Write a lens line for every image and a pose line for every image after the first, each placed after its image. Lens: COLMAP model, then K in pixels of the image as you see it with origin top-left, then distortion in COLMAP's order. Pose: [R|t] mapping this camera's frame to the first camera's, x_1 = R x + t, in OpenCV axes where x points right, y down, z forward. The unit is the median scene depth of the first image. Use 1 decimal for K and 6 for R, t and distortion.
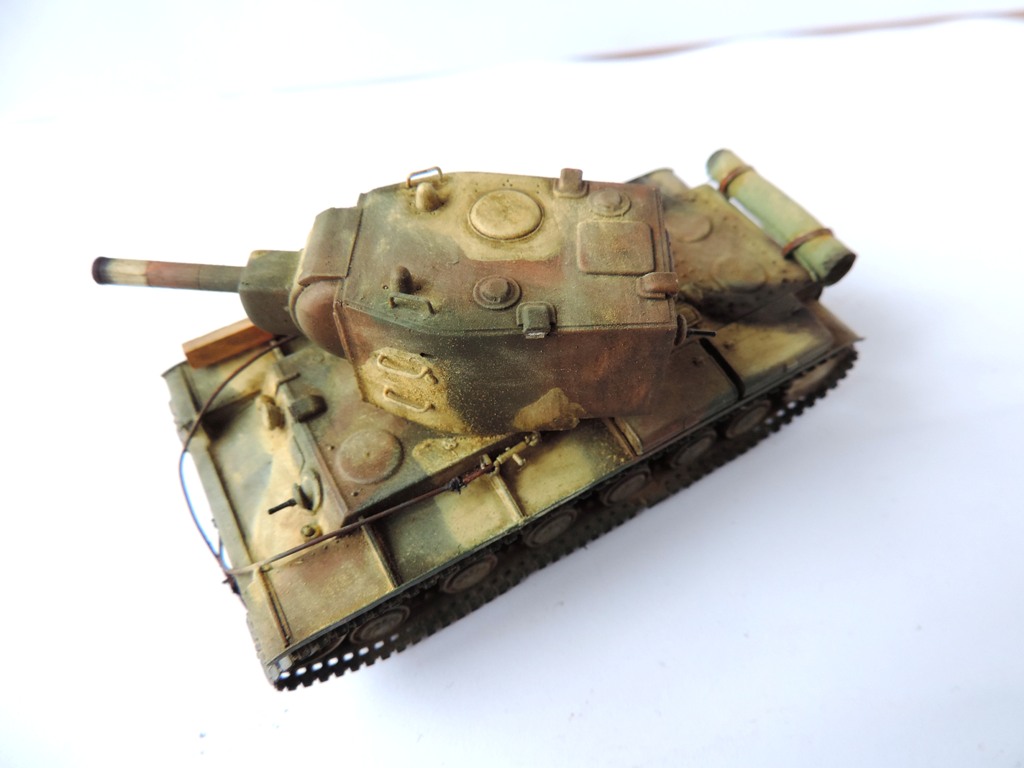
lens RADIAL K [[715.3, 0, 512.0], [0, 715.3, 384.0], [0, 0, 1]] dist [-0.000233, 0.000118]
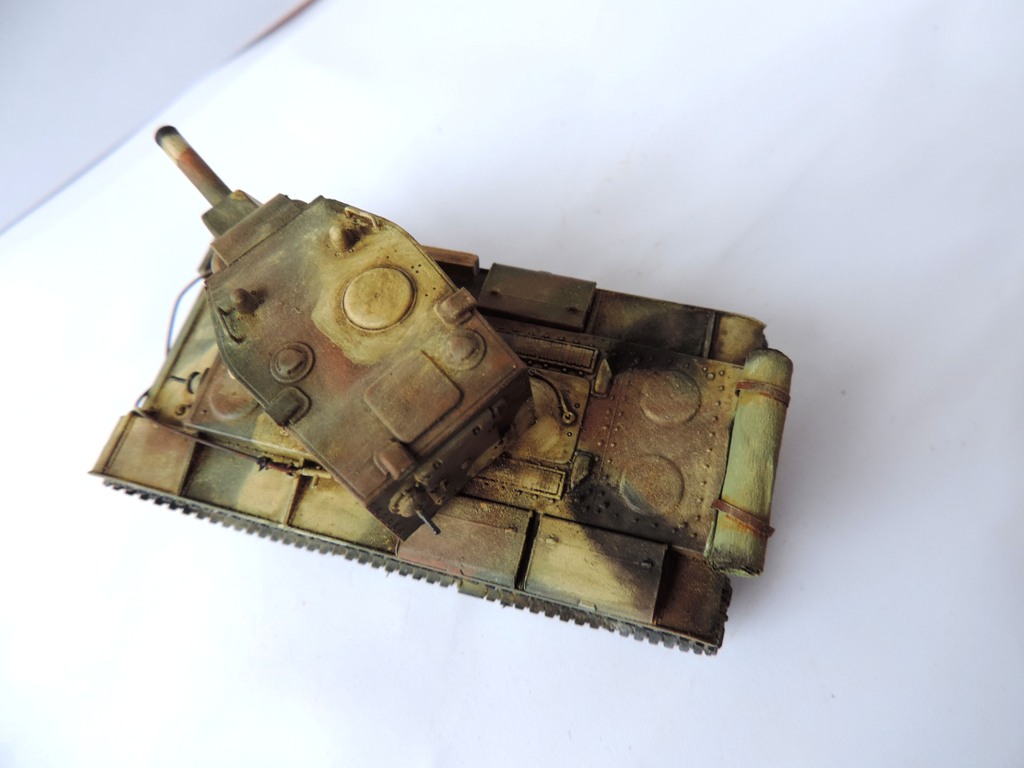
lens RADIAL K [[715.3, 0, 512.0], [0, 715.3, 384.0], [0, 0, 1]] dist [-0.000233, 0.000118]
pose [[0.695943, 0.626661, -0.350657, 0.552752], [-0.526027, 0.777297, 0.345116, -0.593871], [0.488835, -0.055726, 0.870595, 0.225809]]
